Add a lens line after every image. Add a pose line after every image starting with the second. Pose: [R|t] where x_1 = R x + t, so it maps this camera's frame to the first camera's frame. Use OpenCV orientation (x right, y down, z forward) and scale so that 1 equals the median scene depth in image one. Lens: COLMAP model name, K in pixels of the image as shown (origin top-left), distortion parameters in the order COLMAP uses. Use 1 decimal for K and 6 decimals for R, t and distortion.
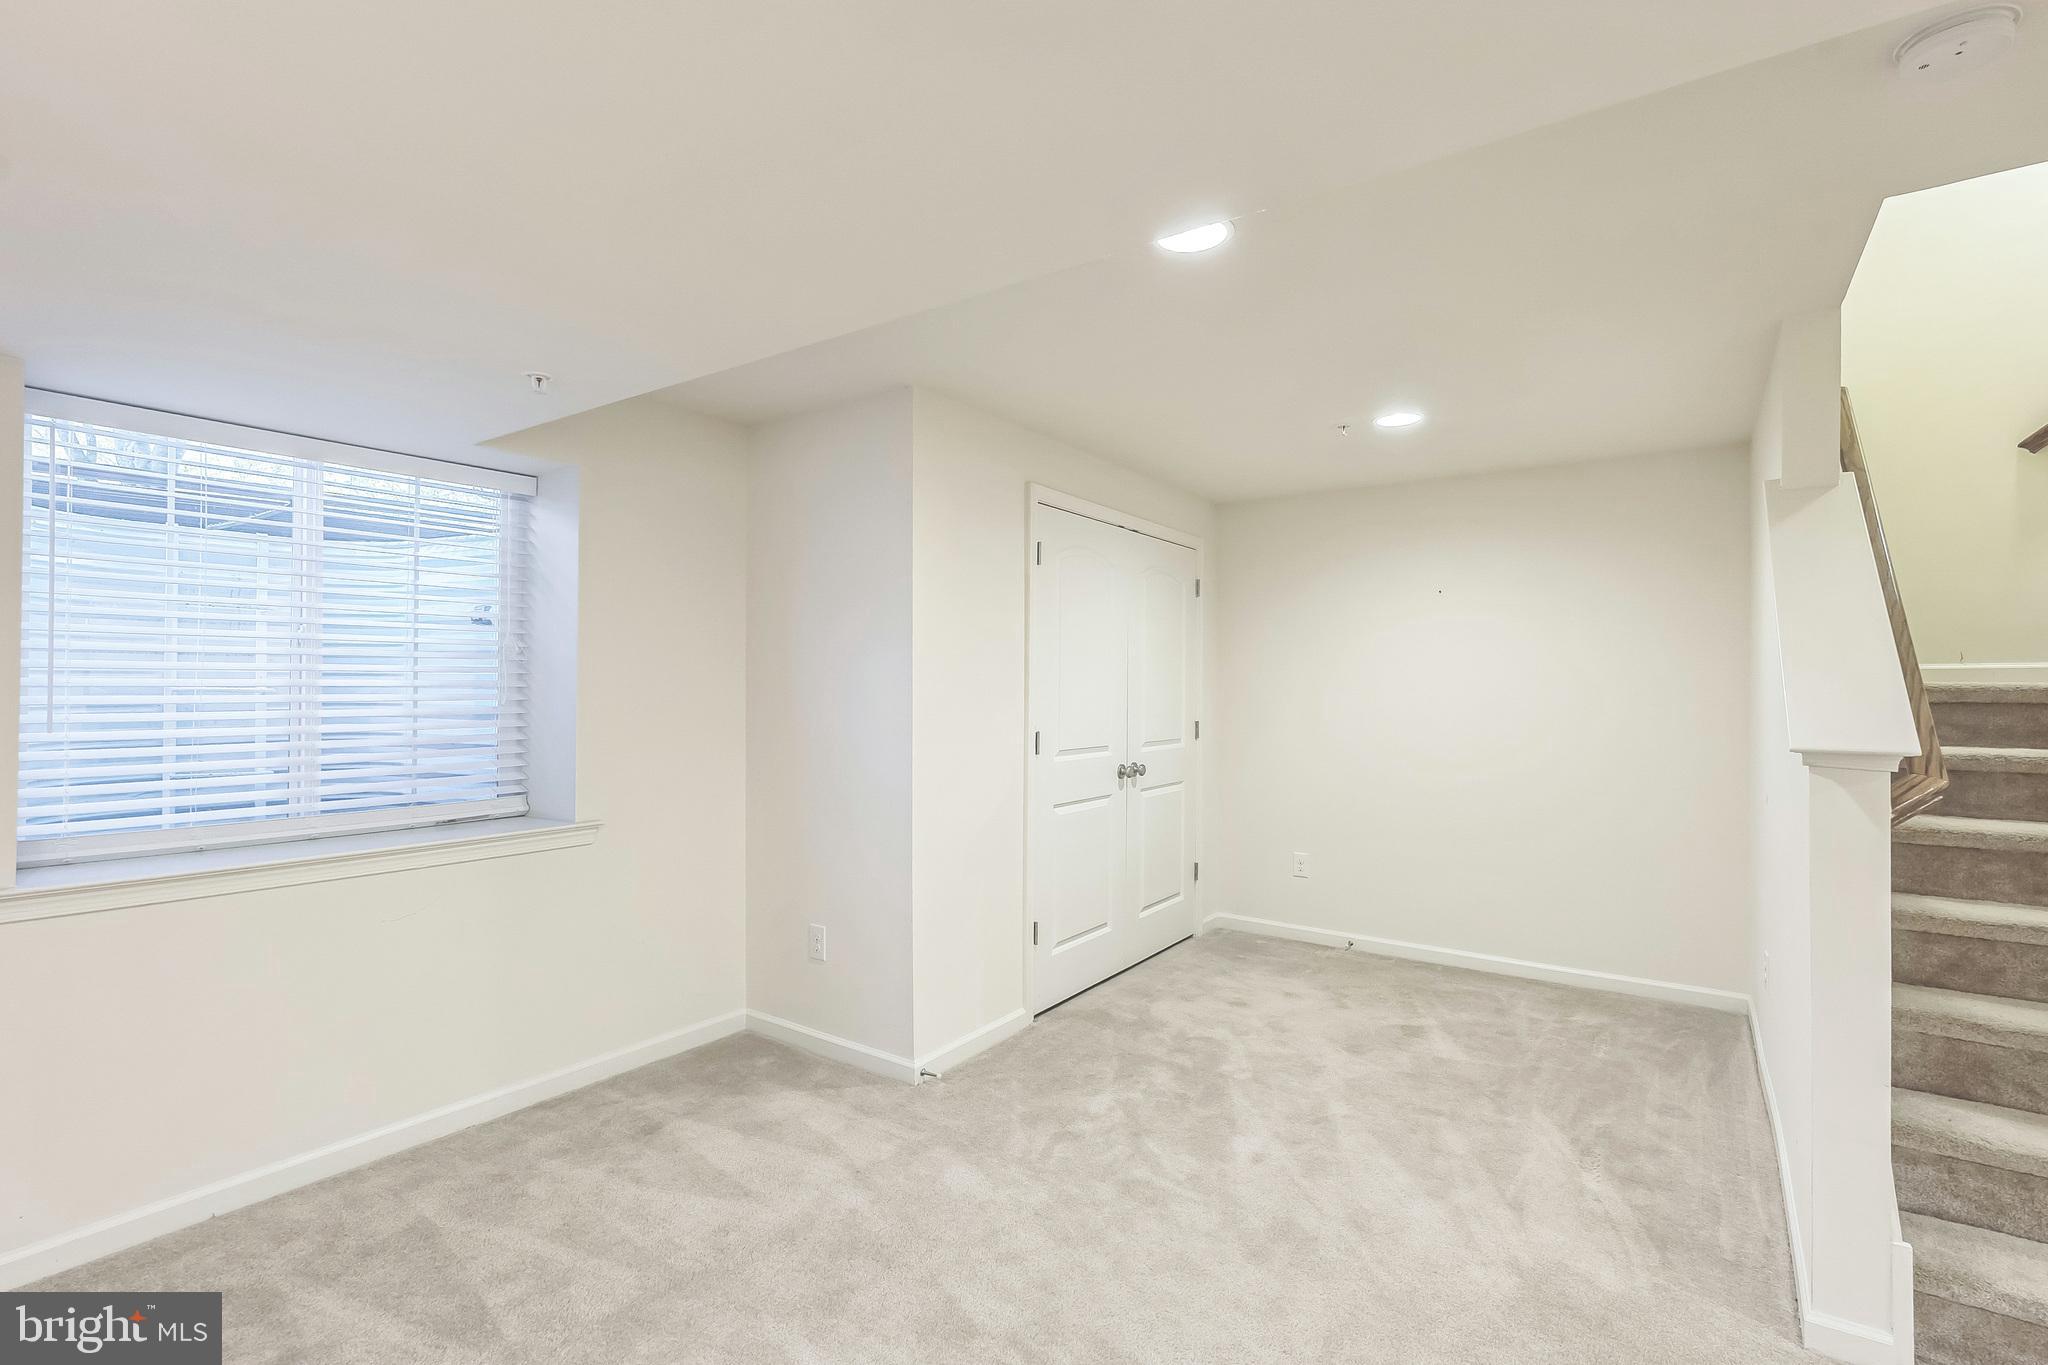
lens RADIAL K [[927.2, 0, 1024.9], [0, 927.2, 682.2], [0, 0, 1]] dist [0.001954, -0.000729]
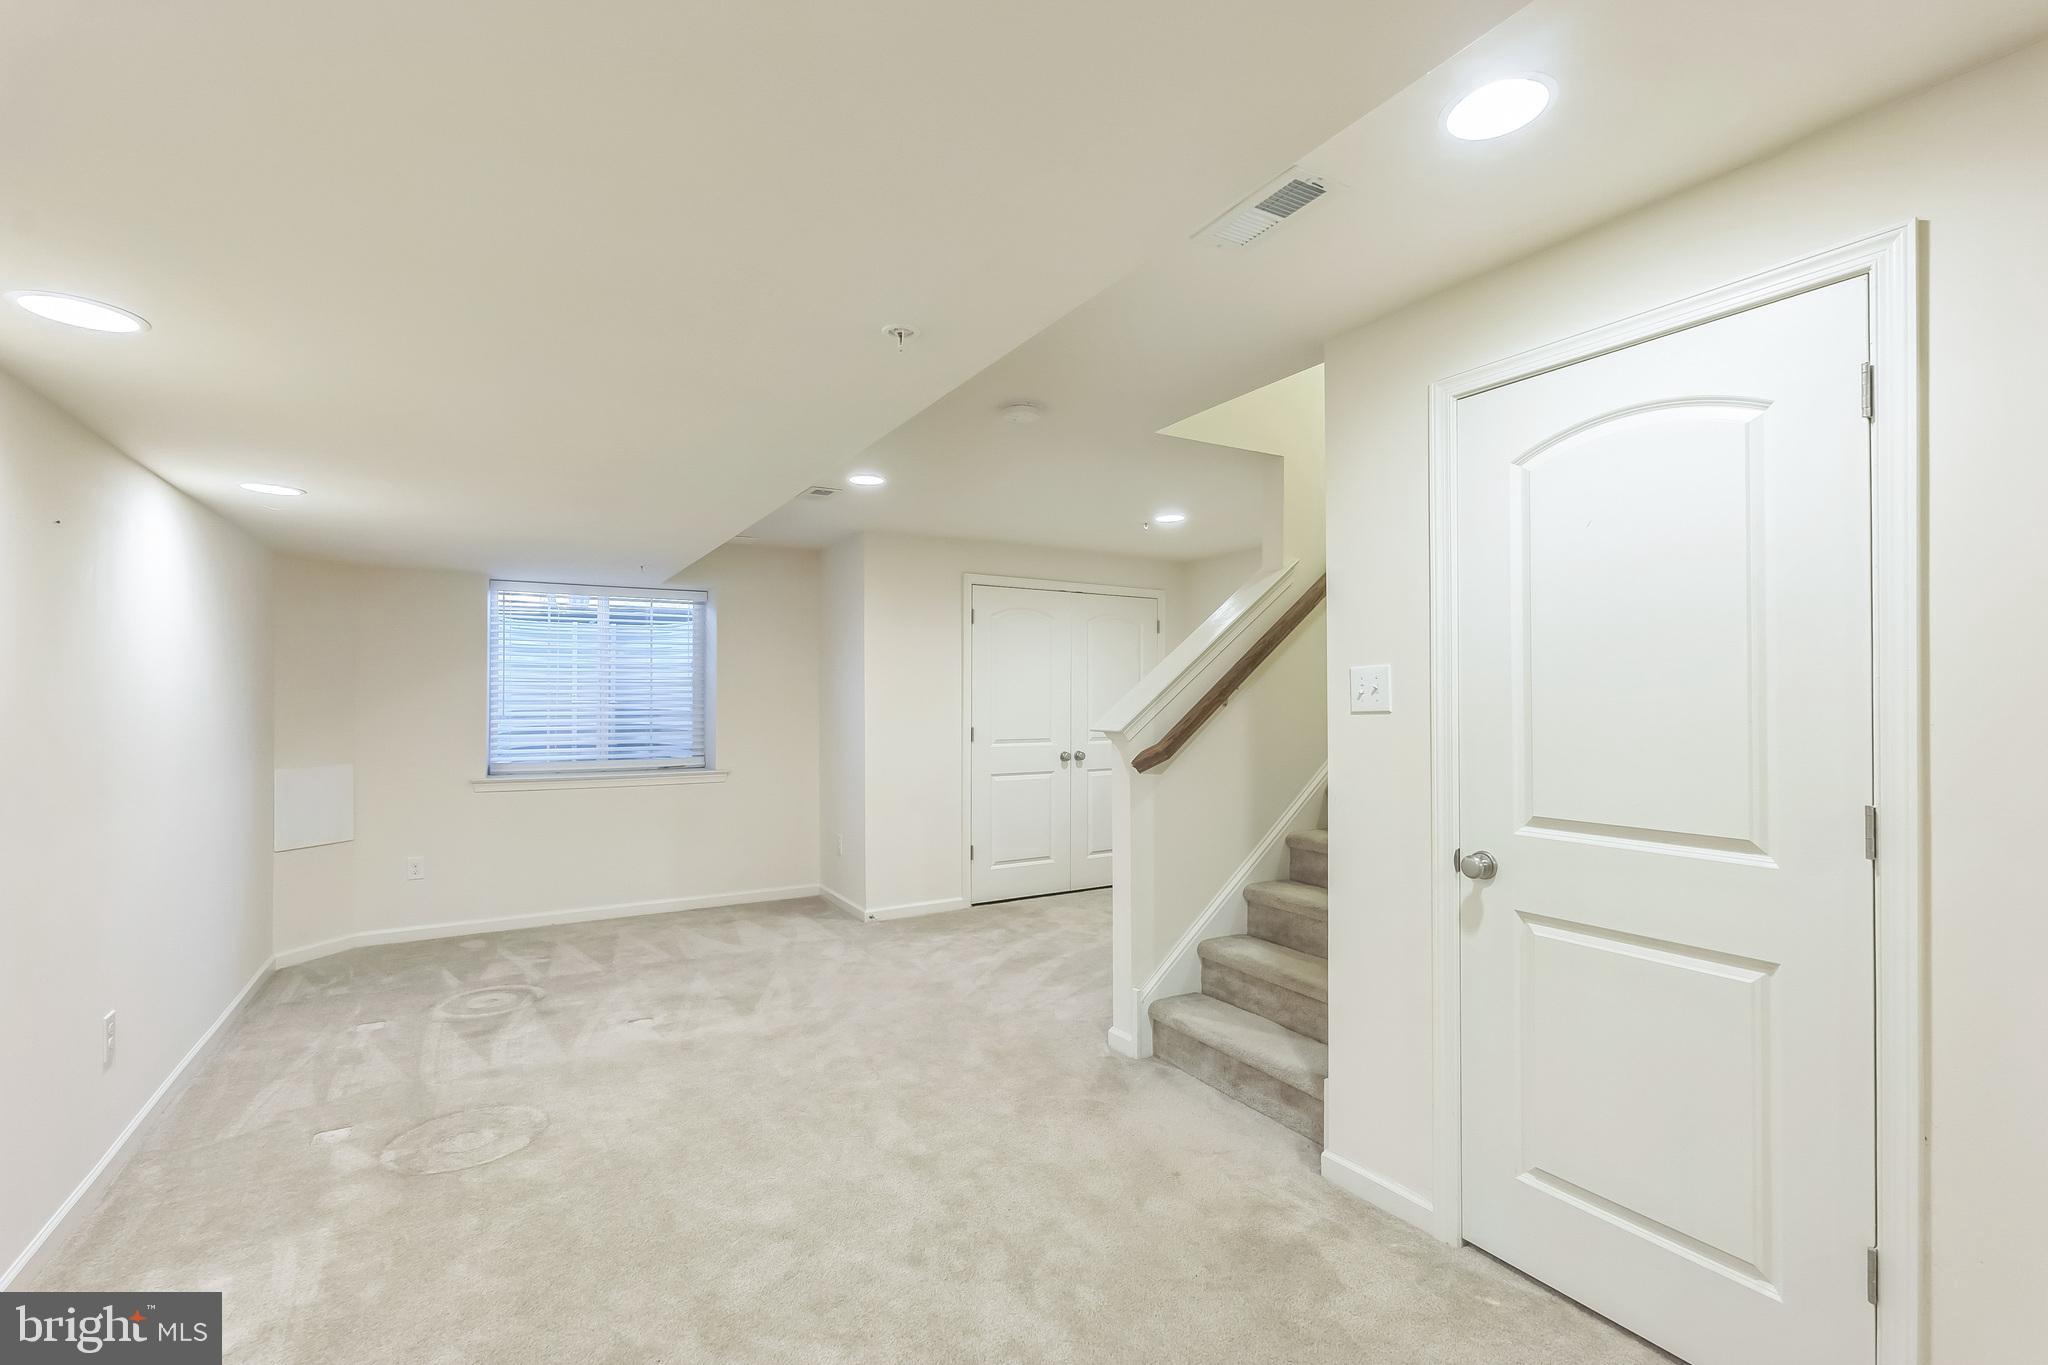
lens RADIAL K [[927.2, 0, 1071.3], [0, 927.2, 697.7], [0, 0, 1]] dist [0.001954, -0.000729]
pose [[0.918283, -0.004621, -0.395897, 0.950340], [0.005100, 0.999987, 0.000157, 0.003077], [0.395891, -0.002163, 0.918295, -0.481342]]
